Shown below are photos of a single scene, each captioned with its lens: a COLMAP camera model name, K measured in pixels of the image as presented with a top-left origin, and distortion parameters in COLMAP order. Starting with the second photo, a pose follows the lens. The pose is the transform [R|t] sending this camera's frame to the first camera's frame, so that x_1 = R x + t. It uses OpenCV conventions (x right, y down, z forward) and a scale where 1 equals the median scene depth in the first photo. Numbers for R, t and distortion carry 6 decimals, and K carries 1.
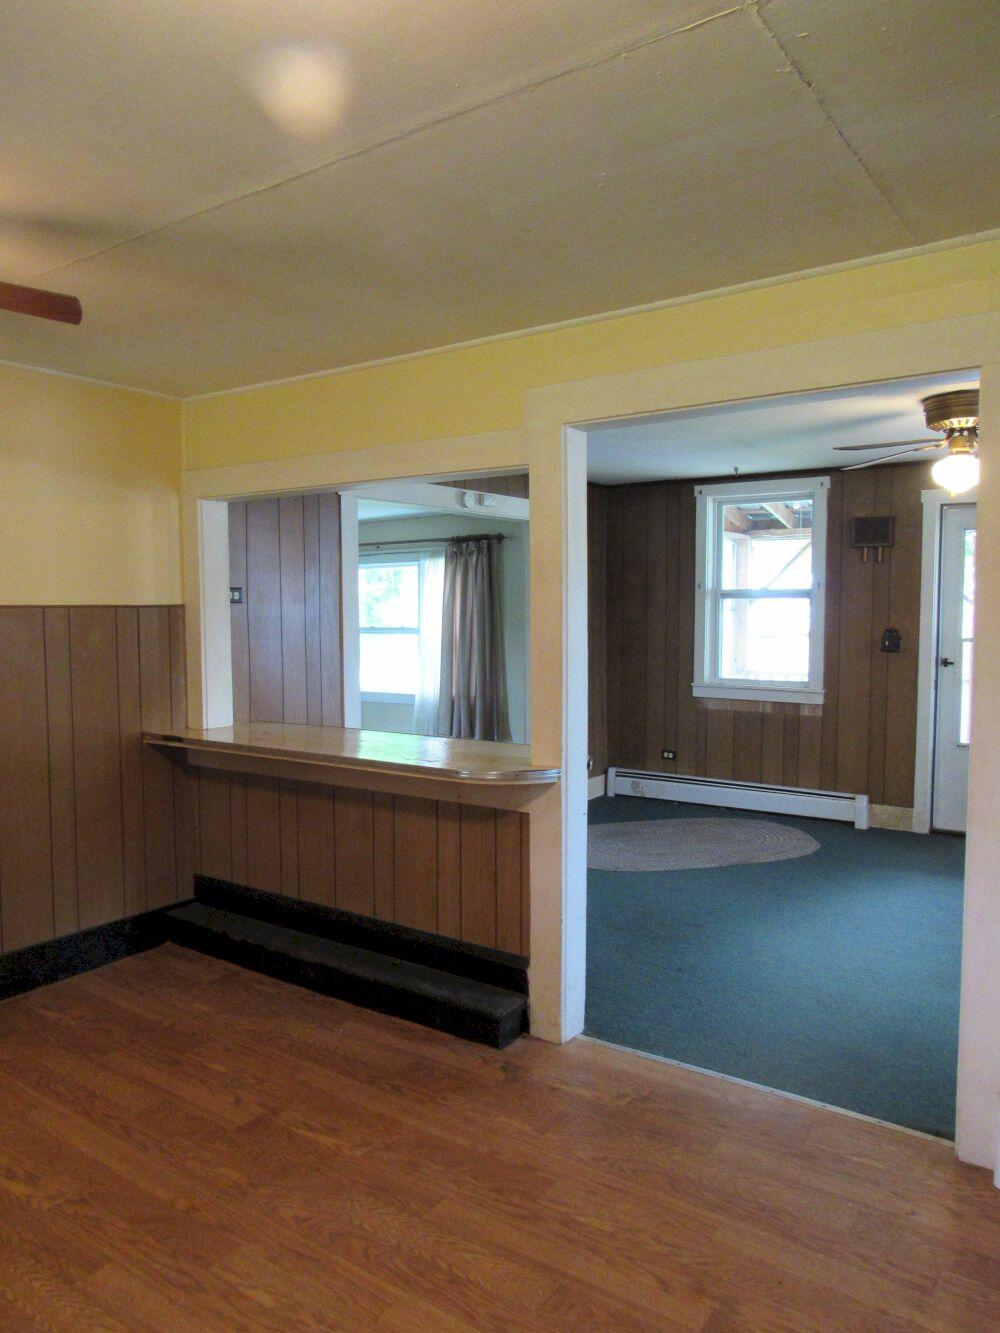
lens RADIAL K [[950.6, 0, 493.3], [0, 950.6, 667.0], [0, 0, 1]] dist [-0.032825, 0.014411]
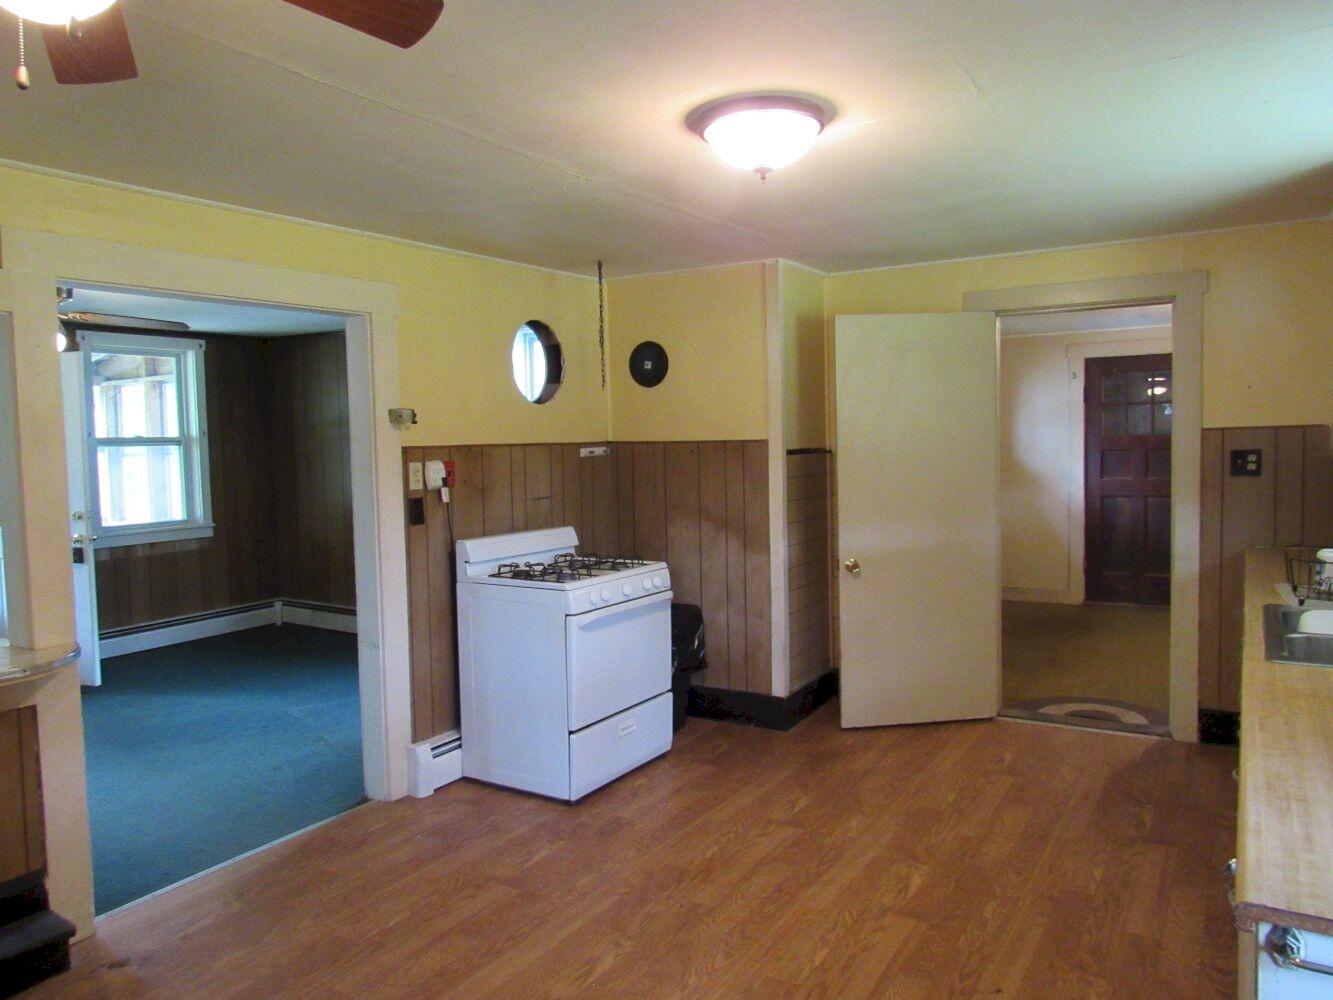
lens RADIAL K [[950.6, 0, 652.9], [0, 950.6, 533.7], [0, 0, 1]] dist [-0.032825, 0.014411]
pose [[-0.054907, -0.094199, 0.994038, -0.686741], [0.078086, 0.992086, 0.098327, -0.036161], [-0.995433, 0.083019, -0.047117, 0.370763]]
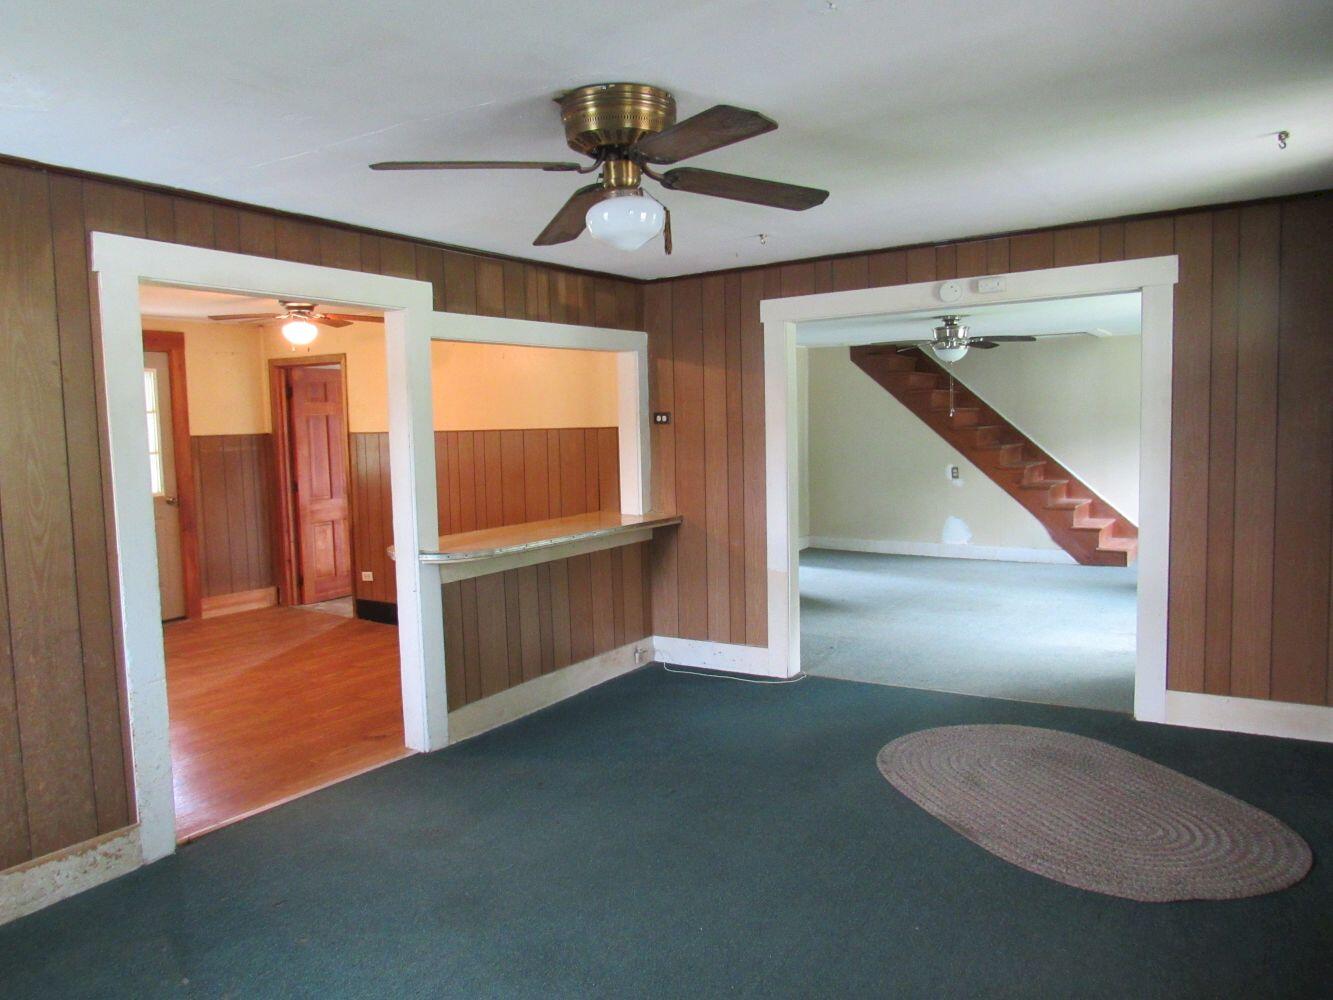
lens RADIAL K [[950.6, 0, 659.4], [0, 950.6, 497.1], [0, 0, 1]] dist [-0.032825, 0.014411]
pose [[0.045378, 0.079127, -0.995831, 1.188068], [-0.032031, 0.996461, 0.077718, -0.077632], [0.998456, 0.028371, 0.047752, 1.050014]]
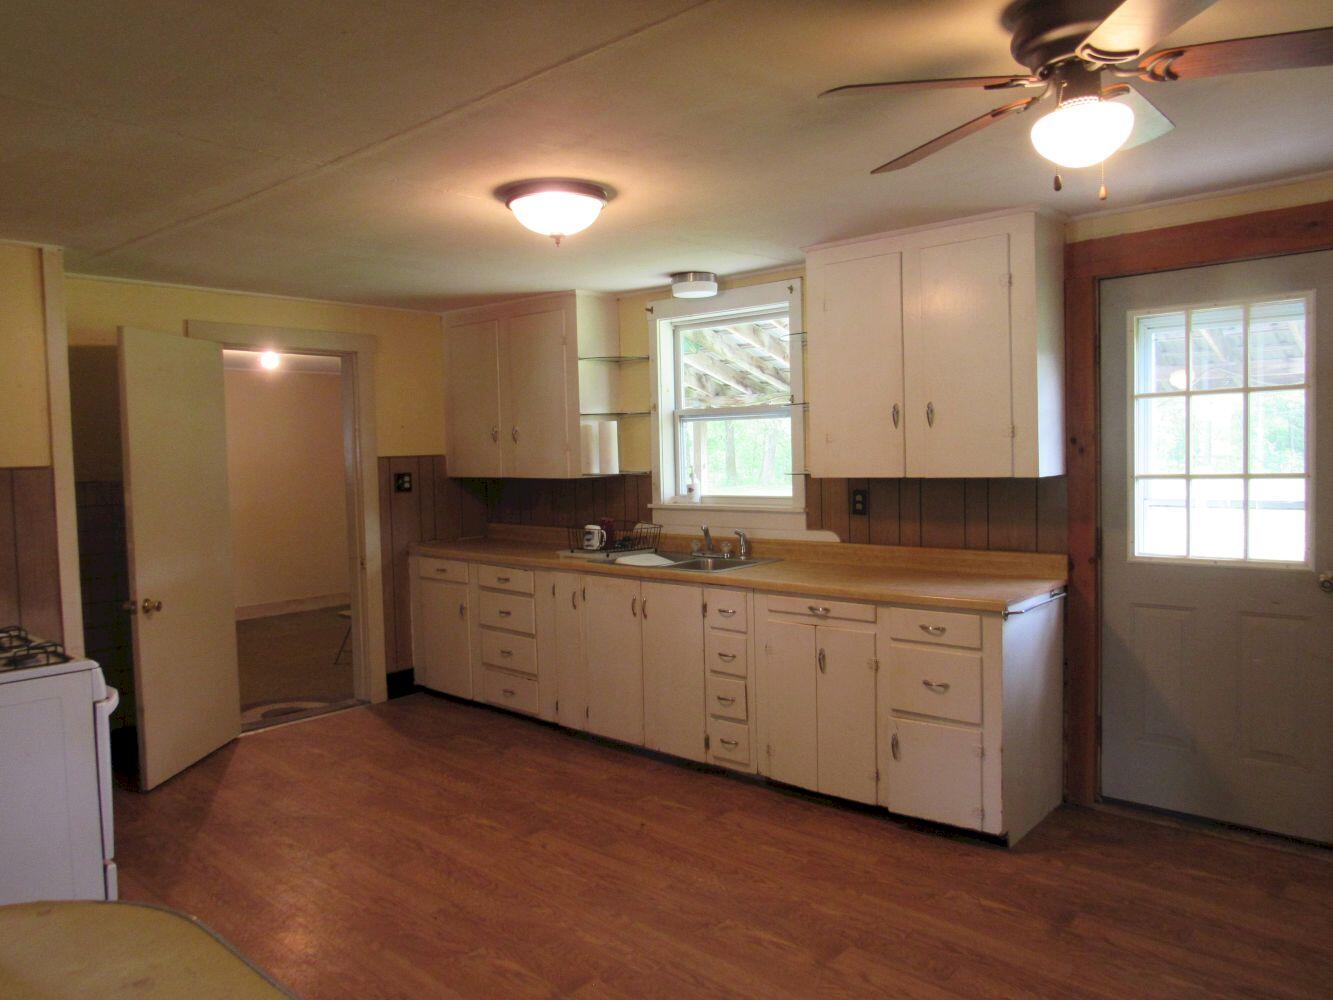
lens RADIAL K [[950.6, 0, 676.0], [0, 950.6, 467.1], [0, 0, 1]] dist [-0.032825, 0.014411]
pose [[-0.994286, 0.020948, 0.104674, -0.227735], [0.028794, 0.996841, 0.074025, -0.079685], [-0.102792, 0.076616, -0.991748, 1.066783]]
